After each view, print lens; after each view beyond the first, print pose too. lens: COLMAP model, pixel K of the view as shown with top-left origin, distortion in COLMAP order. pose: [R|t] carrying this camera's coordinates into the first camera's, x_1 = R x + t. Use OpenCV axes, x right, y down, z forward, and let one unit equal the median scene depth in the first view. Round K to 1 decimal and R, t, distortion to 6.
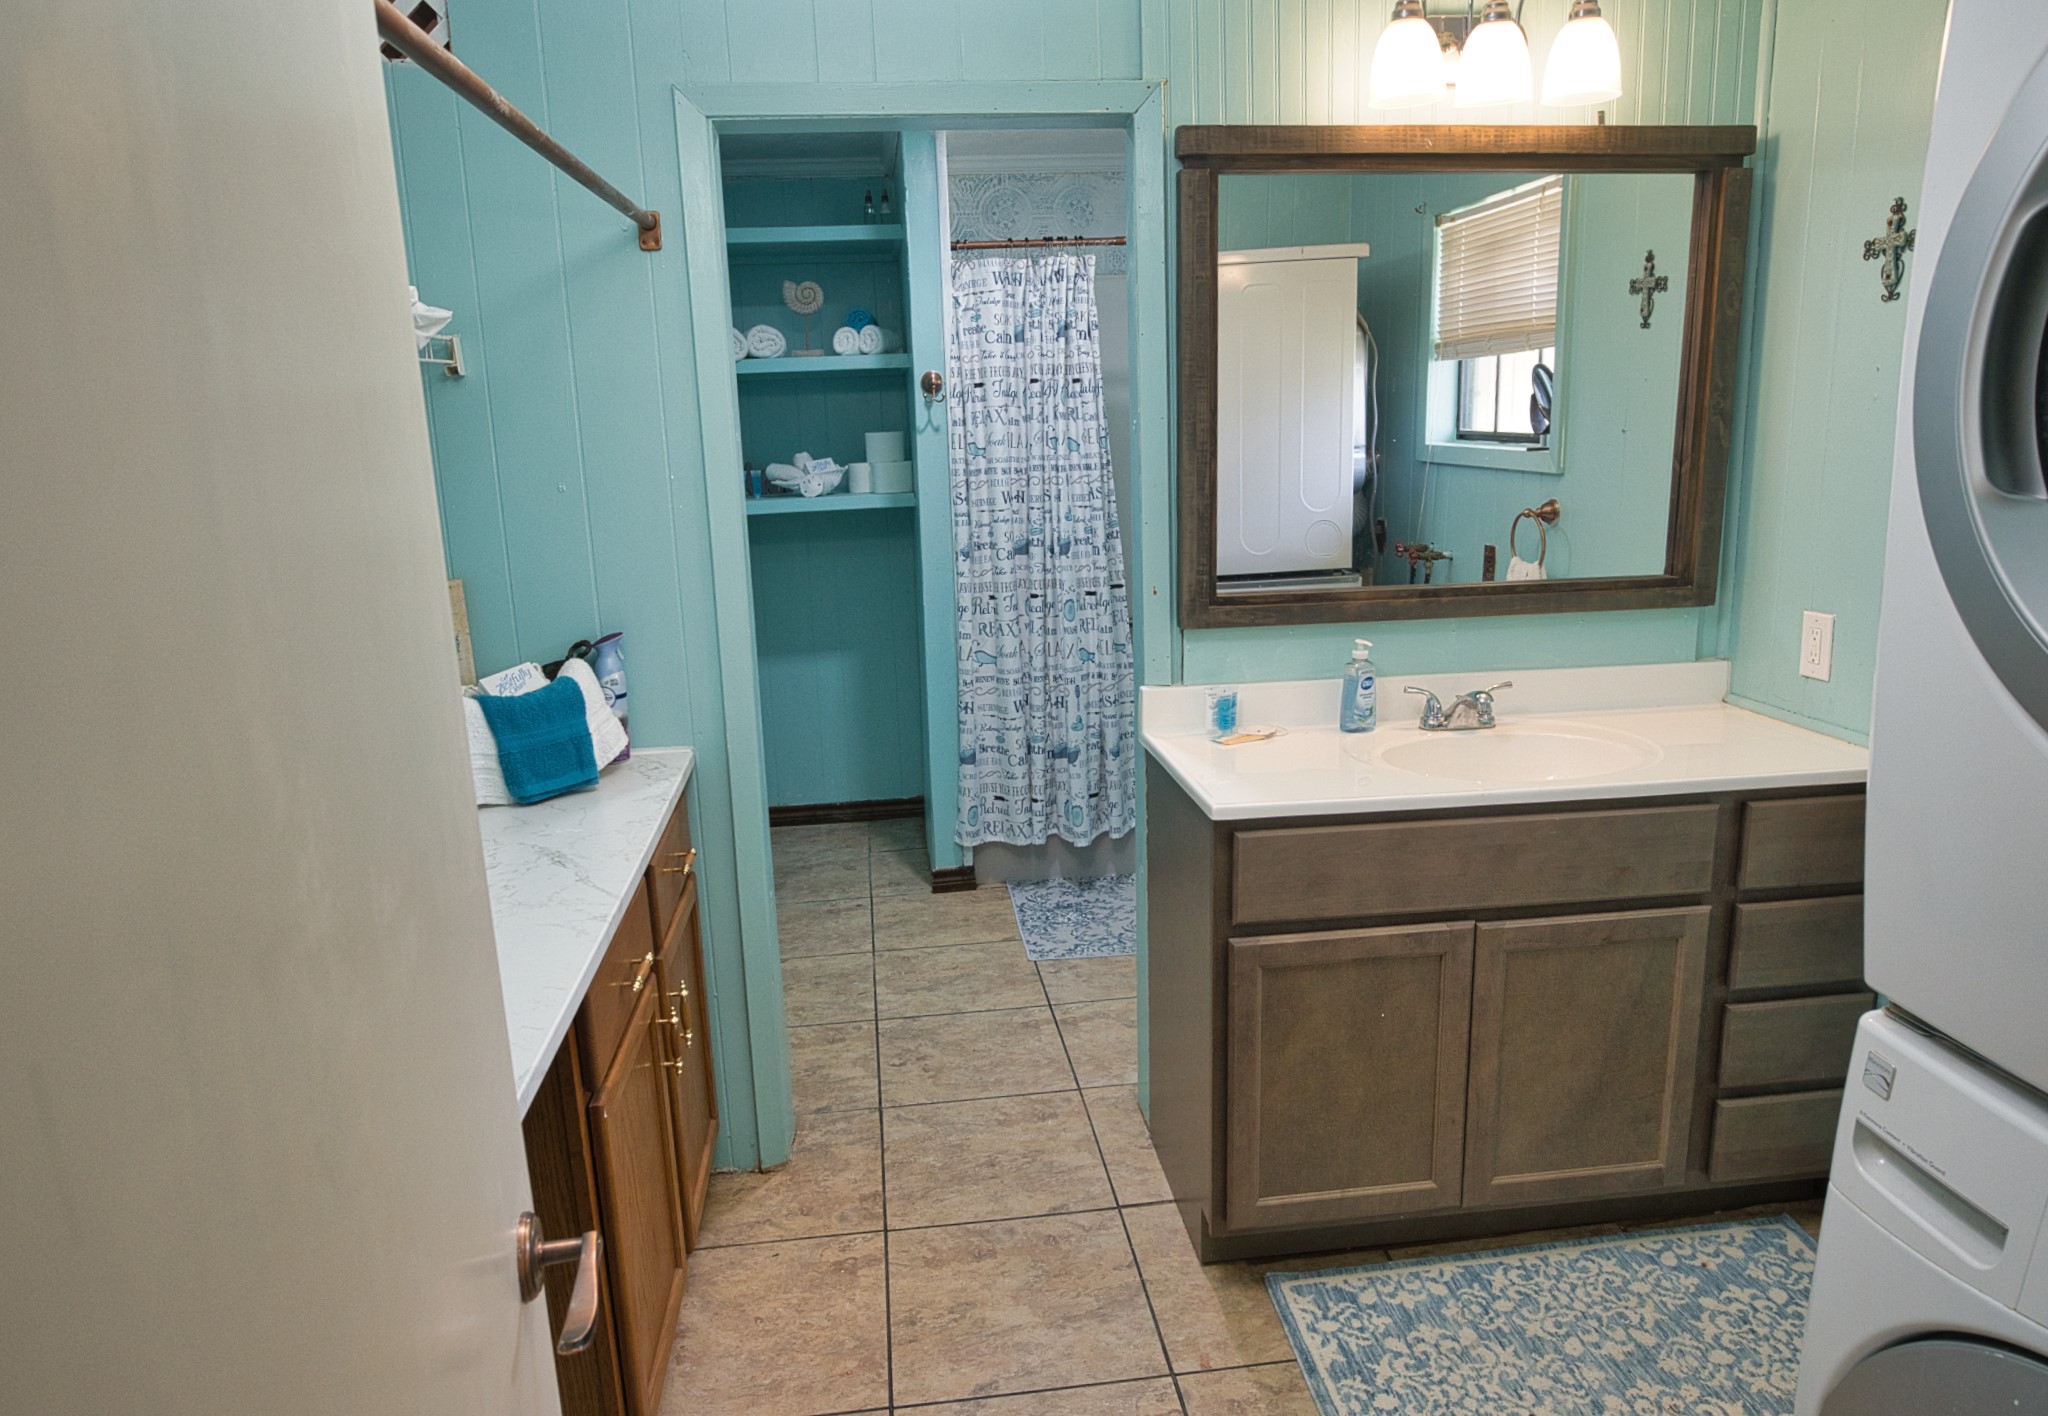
lens RADIAL K [[1276.4, 0, 1041.5], [0, 1276.4, 687.5], [0, 0, 1]] dist [-0.003595, 0.003264]
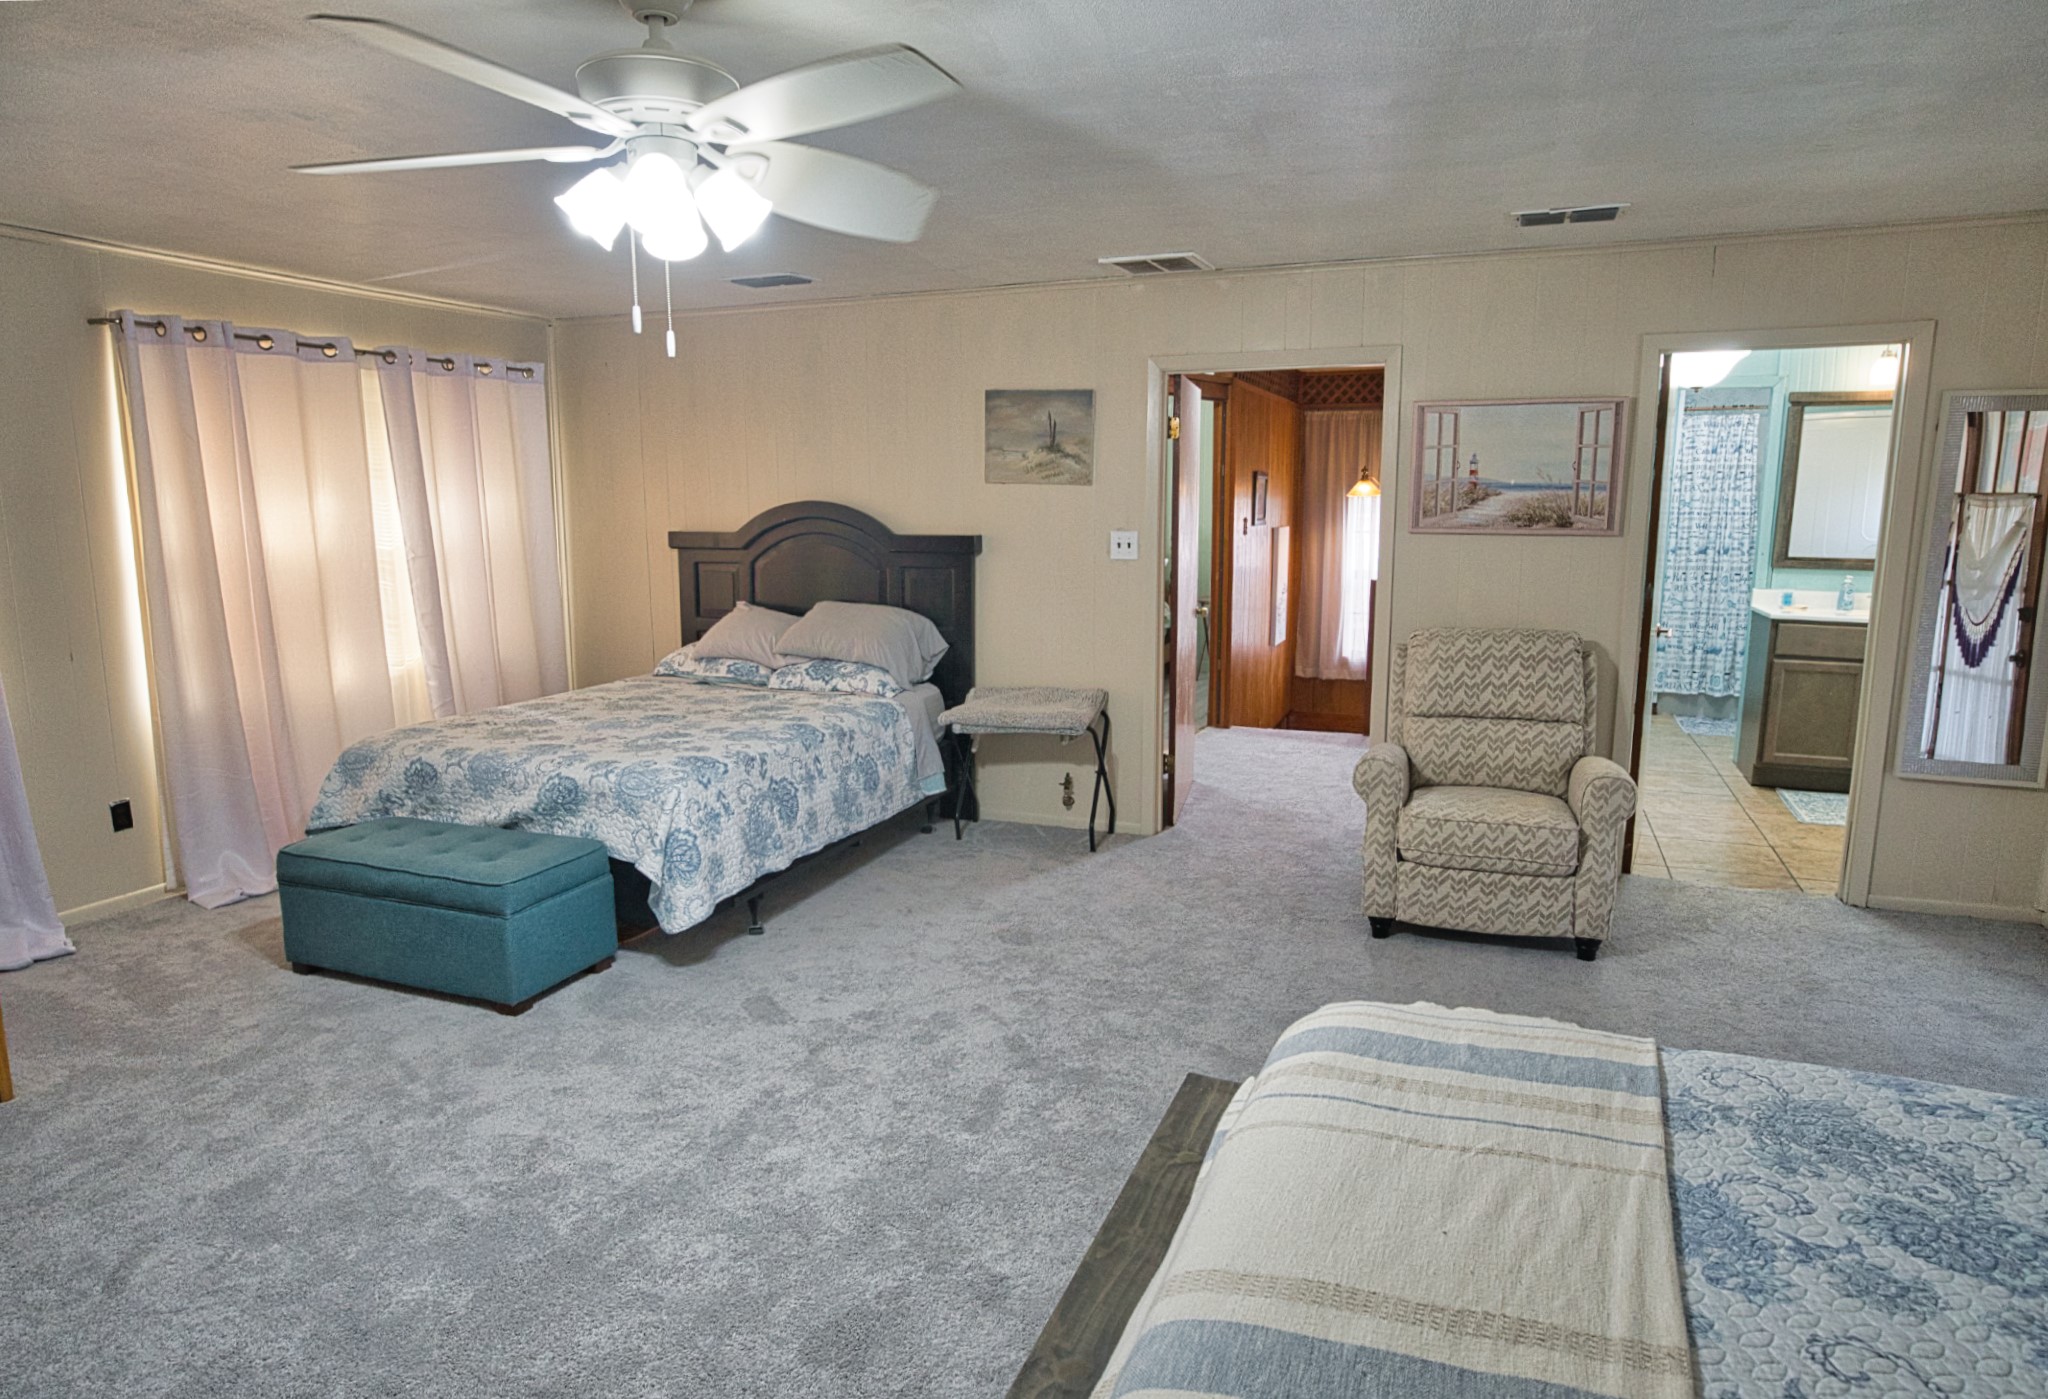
lens RADIAL K [[1276.4, 0, 1019.4], [0, 1276.4, 704.2], [0, 0, 1]] dist [-0.003595, 0.003264]
pose [[0.883195, 0.109885, -0.455952, -0.023878], [-0.124082, 0.992271, -0.001213, 0.283689], [0.452295, 0.057647, 0.890004, -1.361721]]
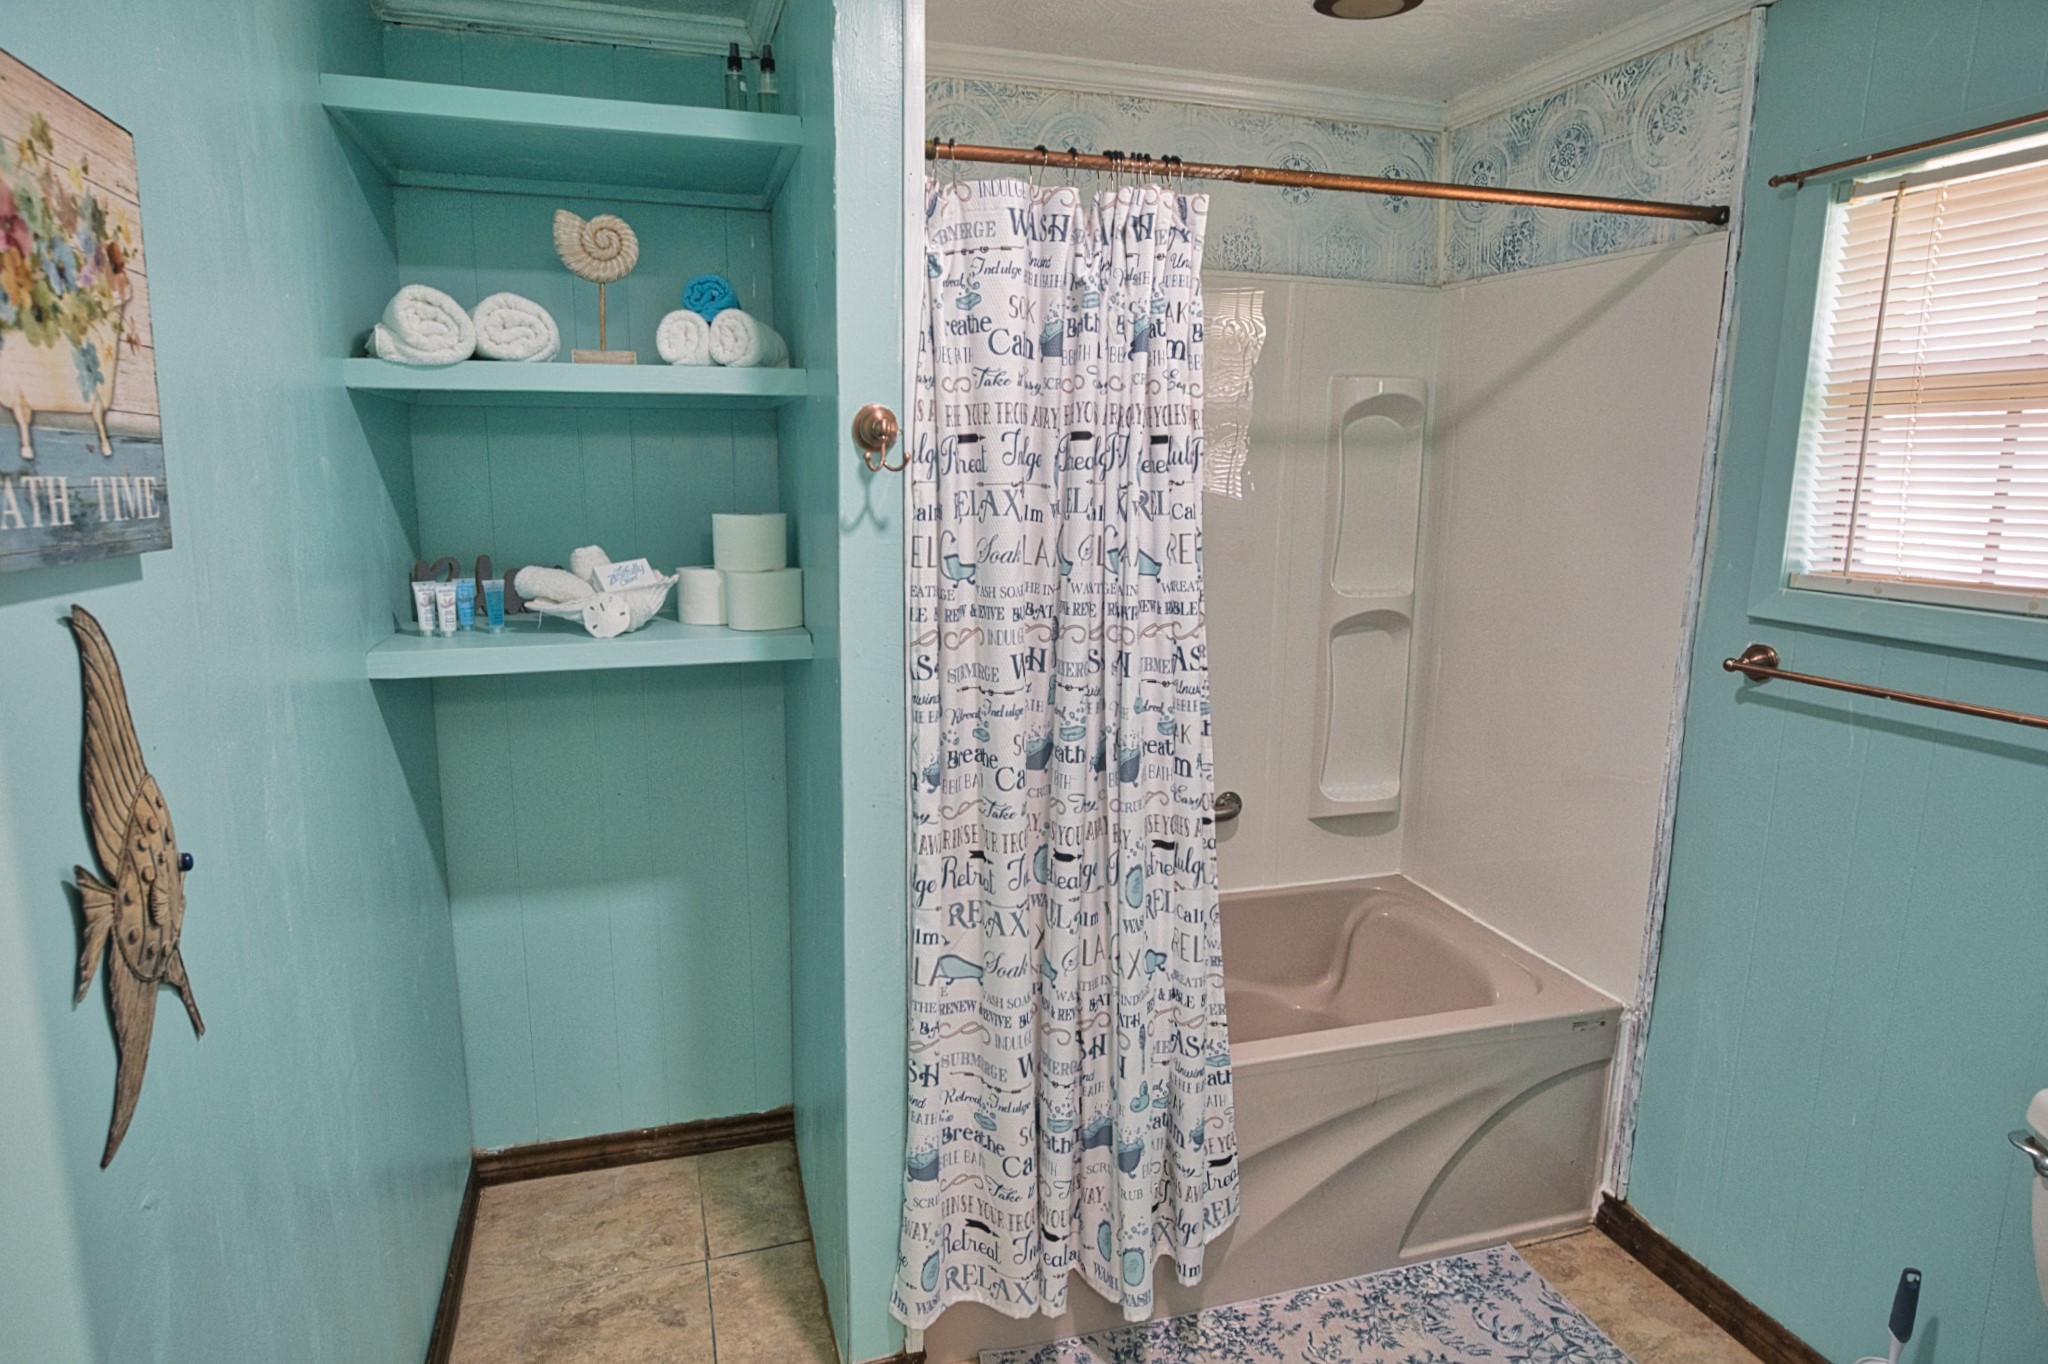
lens RADIAL K [[1148.5, 0, 1022.6], [0, 1148.5, 674.4], [0, 0, 1]] dist [-0.029561, 0.013315]
pose [[0.983411, 0.010039, 0.181116, -0.105289], [-0.006725, 0.999799, -0.018905, -0.134998], [-0.181269, 0.017374, 0.983280, 0.551504]]
